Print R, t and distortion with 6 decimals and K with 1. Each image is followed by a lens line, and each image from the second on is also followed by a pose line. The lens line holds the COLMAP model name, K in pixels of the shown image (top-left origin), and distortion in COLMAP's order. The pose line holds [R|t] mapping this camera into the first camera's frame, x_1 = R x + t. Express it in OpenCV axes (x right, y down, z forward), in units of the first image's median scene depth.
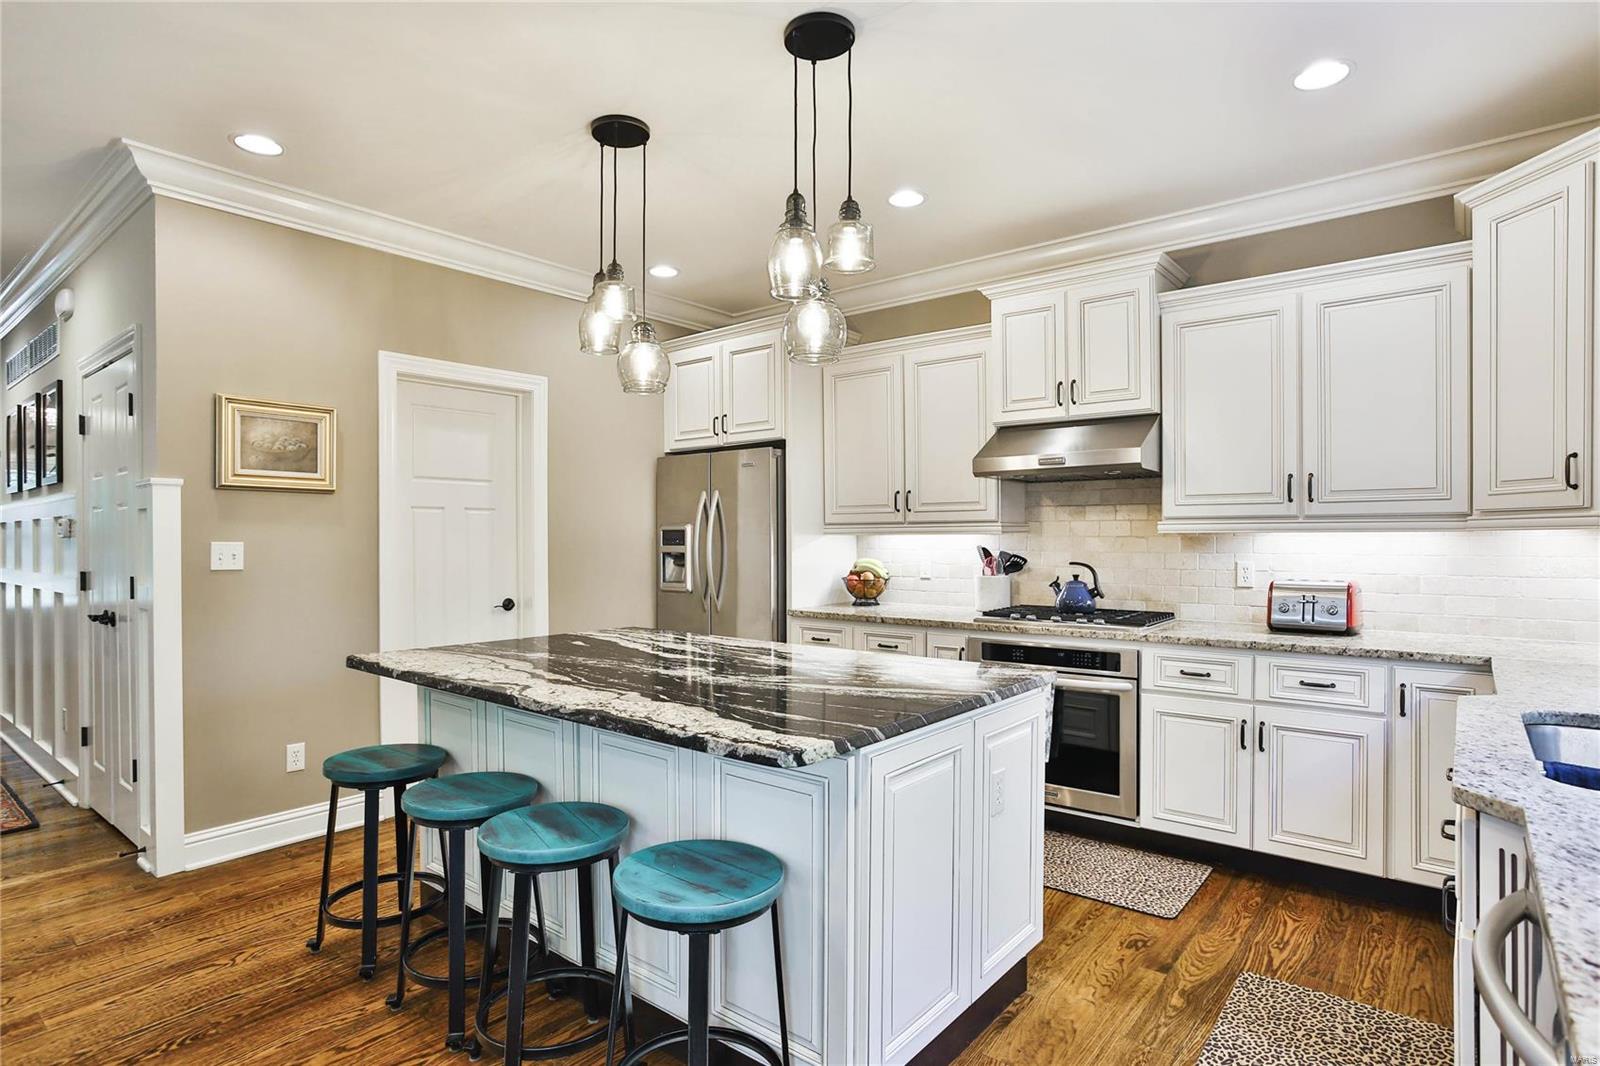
lens RADIAL K [[822.3, 0, 795.1], [0, 822.3, 540.0], [0, 0, 1]] dist [-0.042748, 0.022010]
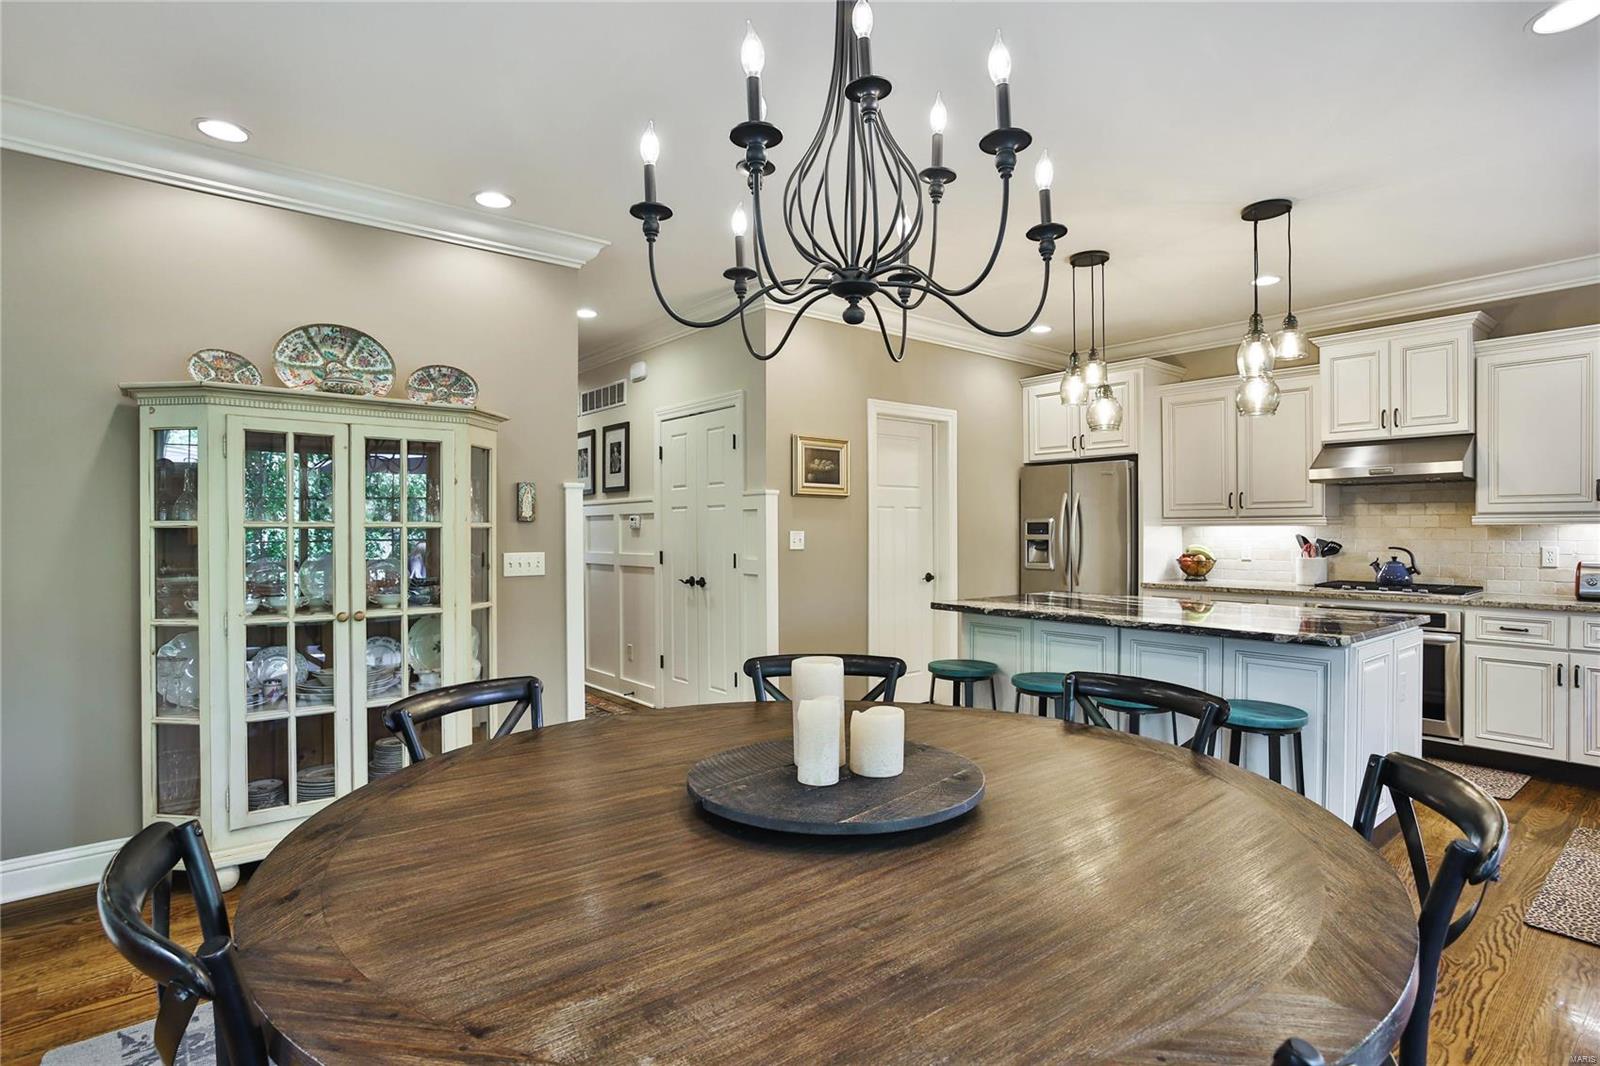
lens RADIAL K [[822.3, 0, 774.5], [0, 822.3, 532.2], [0, 0, 1]] dist [-0.042748, 0.022010]
pose [[0.981216, 0.000918, -0.192909, -0.367898], [-0.000791, 0.999999, 0.000734, 0.003185], [0.192910, -0.000568, 0.981216, -0.441509]]
